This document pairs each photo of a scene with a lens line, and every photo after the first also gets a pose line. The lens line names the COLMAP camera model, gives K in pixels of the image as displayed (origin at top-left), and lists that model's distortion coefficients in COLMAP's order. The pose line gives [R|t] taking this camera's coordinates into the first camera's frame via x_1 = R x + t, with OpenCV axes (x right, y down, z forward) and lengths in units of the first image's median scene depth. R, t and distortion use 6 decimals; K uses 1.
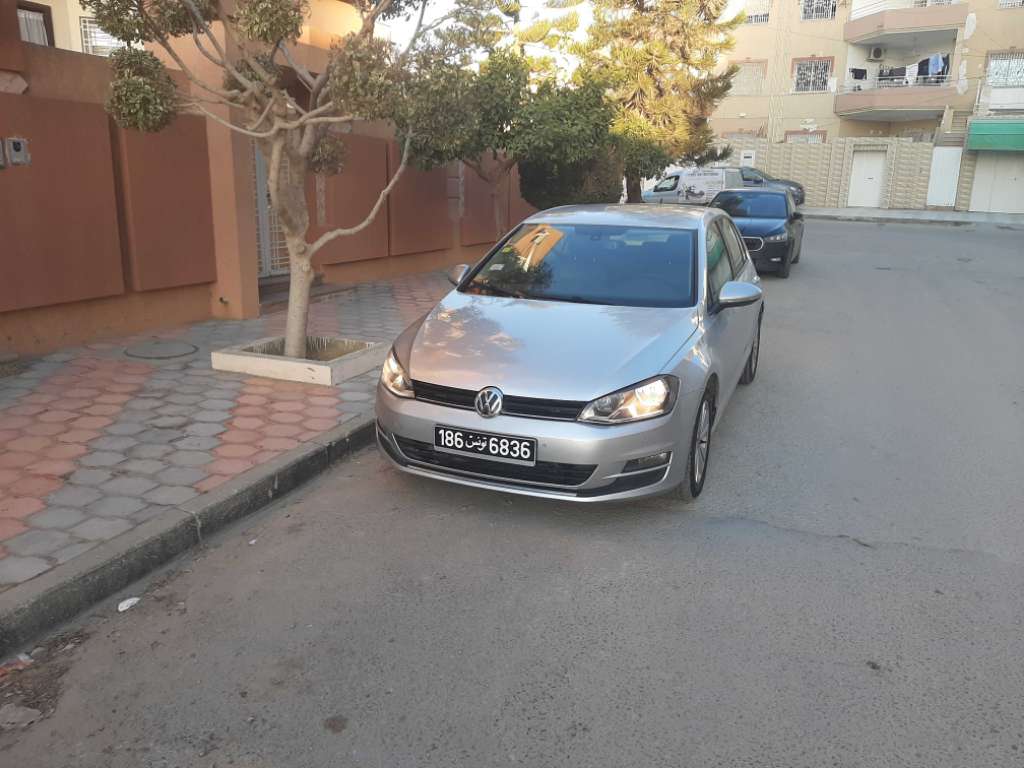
lens RADIAL K [[785.0, 0, 512.0], [0, 785.0, 384.0], [0, 0, 1]] dist [0.081924, -0.134866]
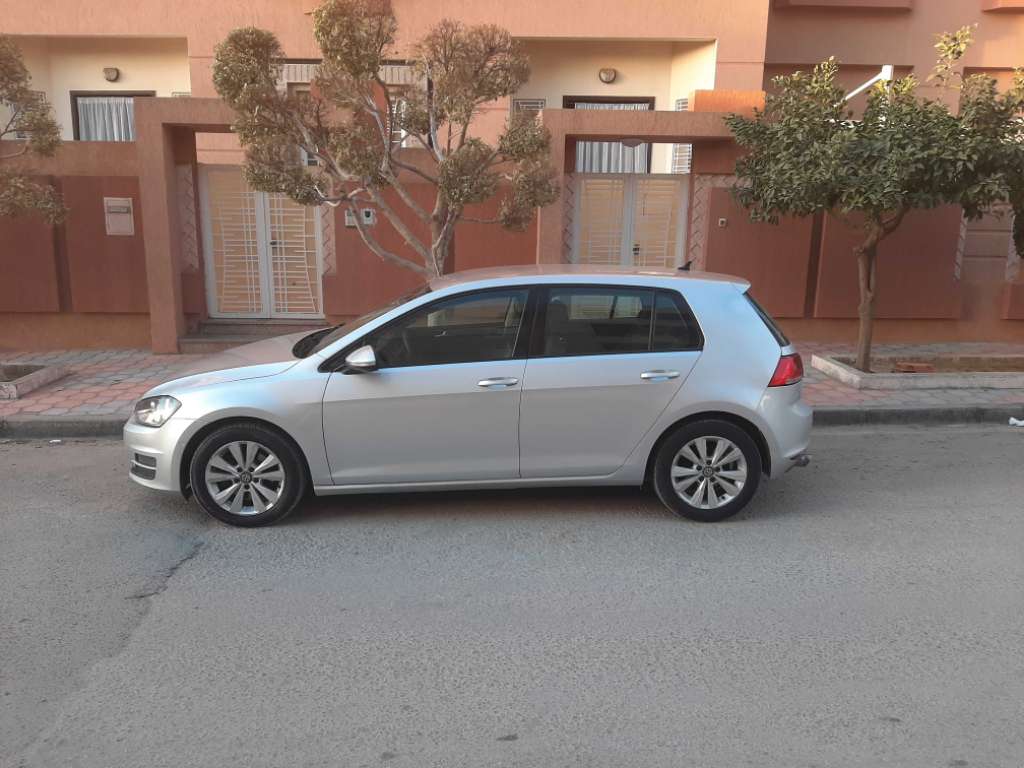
lens RADIAL K [[785.0, 0, 512.0], [0, 785.0, 384.0], [0, 0, 1]] dist [0.081924, -0.134866]
pose [[0.418580, 0.175782, -0.891006, 1.443067], [-0.229781, 0.969666, 0.083353, -0.244366], [0.878630, 0.169847, 0.446275, 0.880506]]
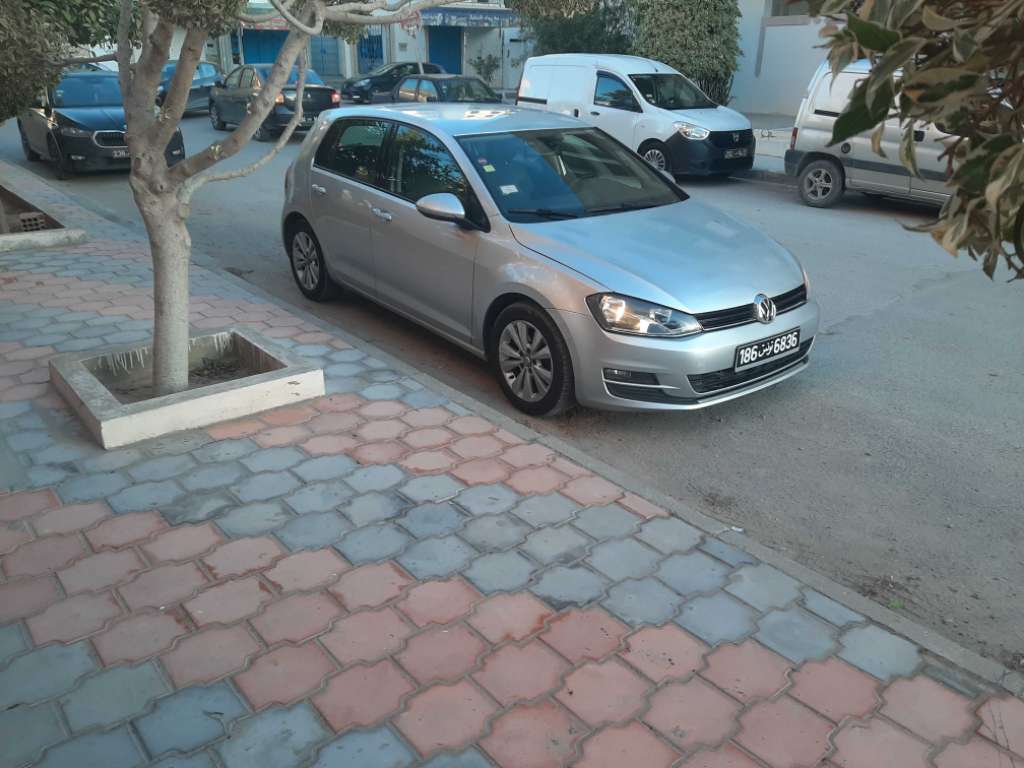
lens RADIAL K [[788.7, 0, 512.0], [0, 788.7, 384.0], [0, 0, 1]] dist [0.077200, -0.147101]
pose [[0.481755, -0.344157, 0.805896, -1.056571], [0.218485, 0.937782, 0.269870, -0.238602], [-0.848632, 0.046065, 0.526975, 0.695115]]
